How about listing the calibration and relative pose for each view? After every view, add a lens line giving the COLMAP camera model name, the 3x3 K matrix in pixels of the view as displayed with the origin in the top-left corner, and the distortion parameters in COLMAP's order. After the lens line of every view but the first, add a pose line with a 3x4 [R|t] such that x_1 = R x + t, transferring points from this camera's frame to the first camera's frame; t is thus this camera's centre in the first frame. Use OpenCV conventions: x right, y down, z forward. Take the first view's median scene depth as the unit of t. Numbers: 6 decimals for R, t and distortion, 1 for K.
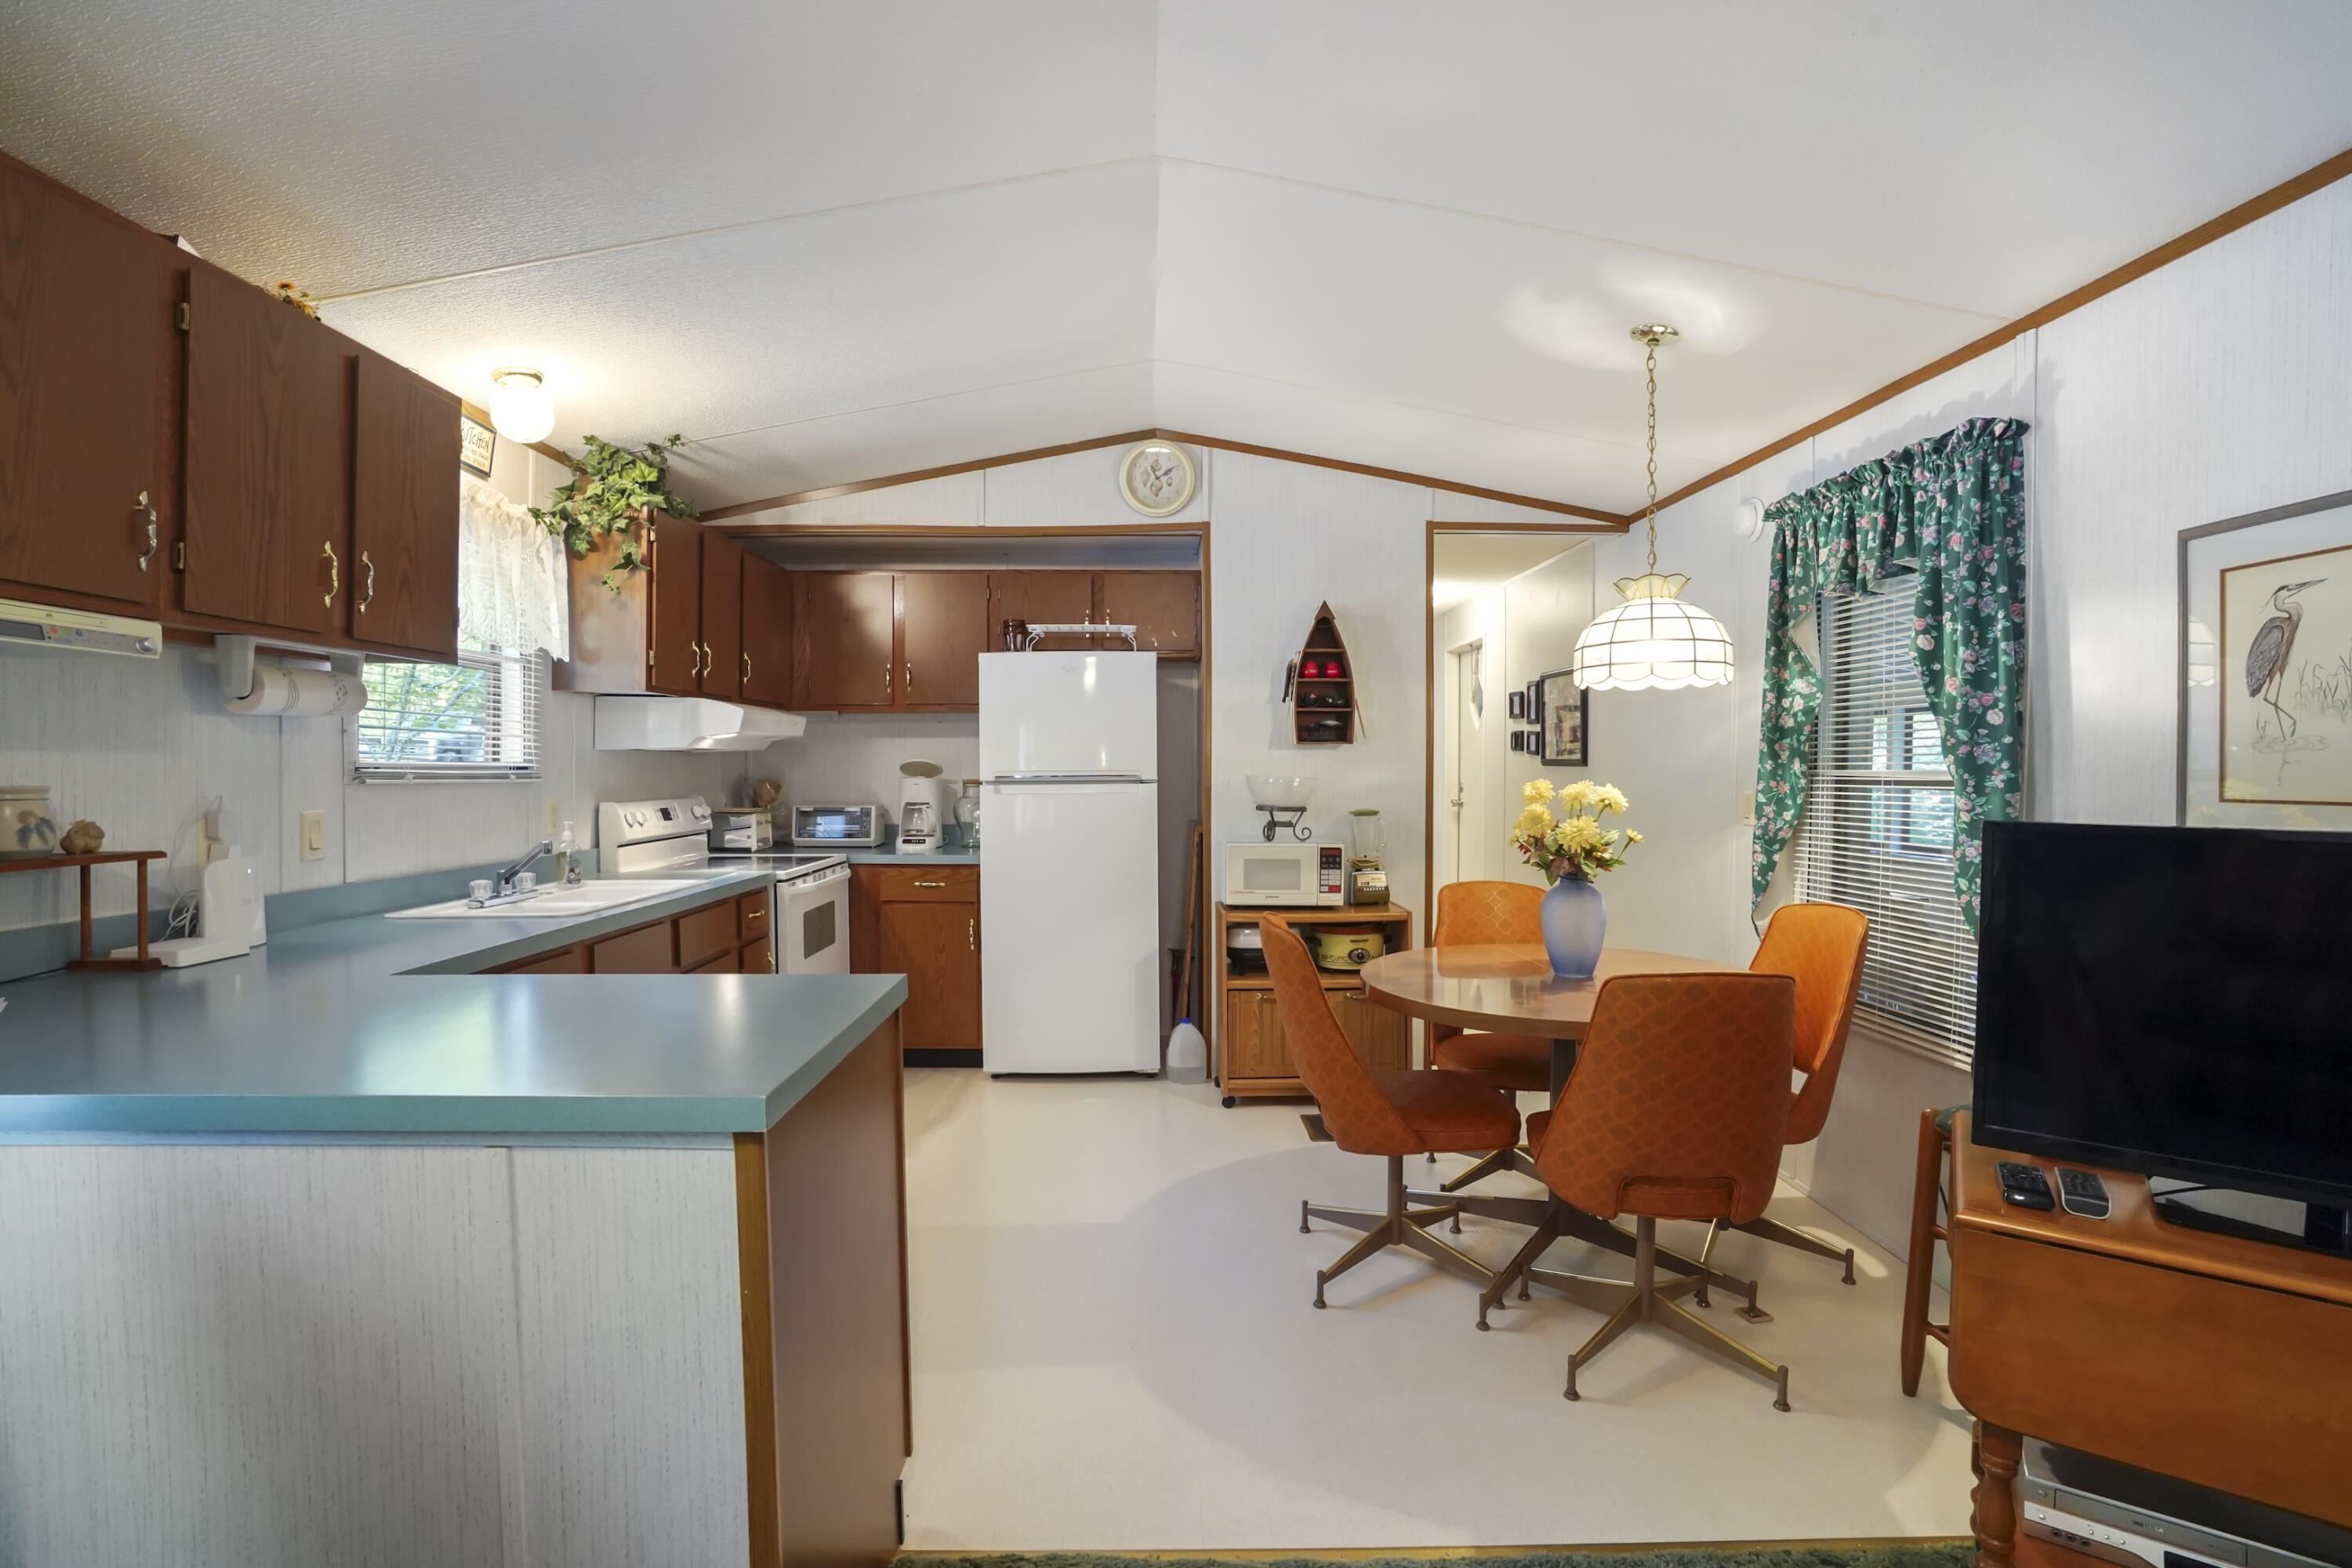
lens RADIAL K [[1099.9, 0, 1174.2], [0, 1099.9, 790.8], [0, 0, 1]] dist [-0.058007, 0.021656]
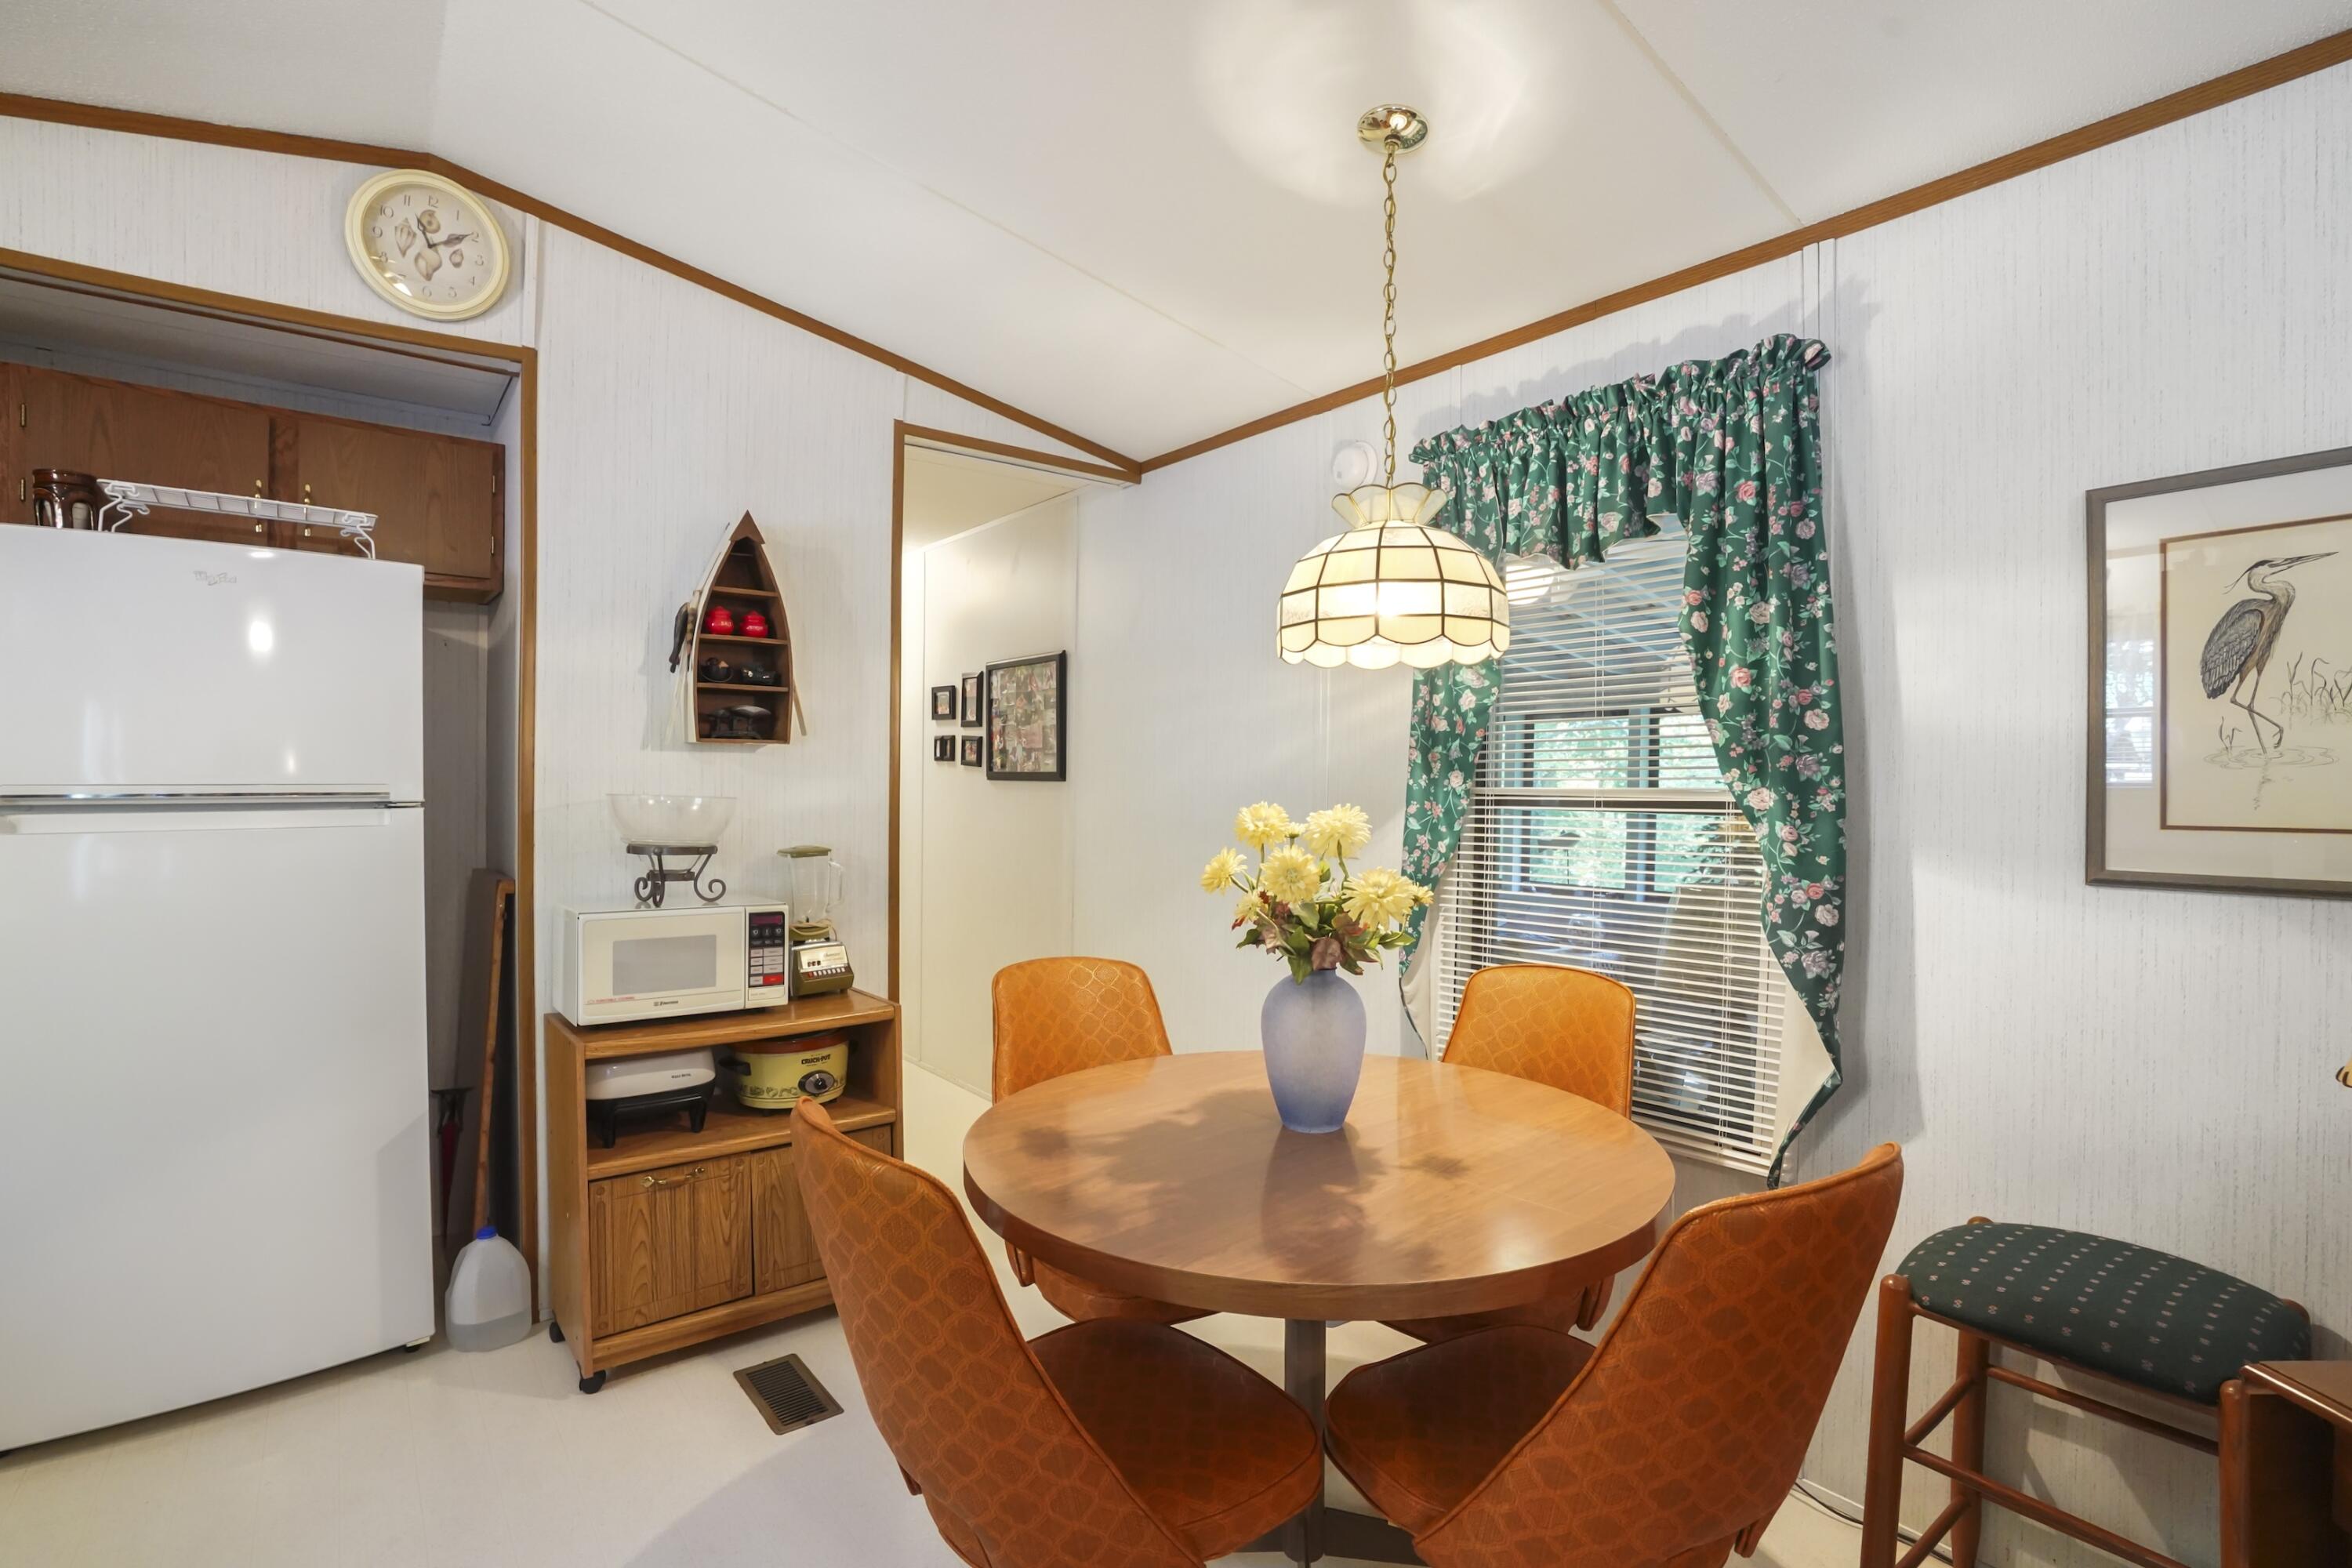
lens RADIAL K [[1099.9, 0, 1174.2], [0, 1099.9, 790.8], [0, 0, 1]] dist [-0.058007, 0.021656]
pose [[0.796926, 0.001210, 0.604076, -0.057471], [0.007343, 0.999905, -0.011691, -0.009209], [-0.604032, 0.013752, 0.796841, 0.509577]]
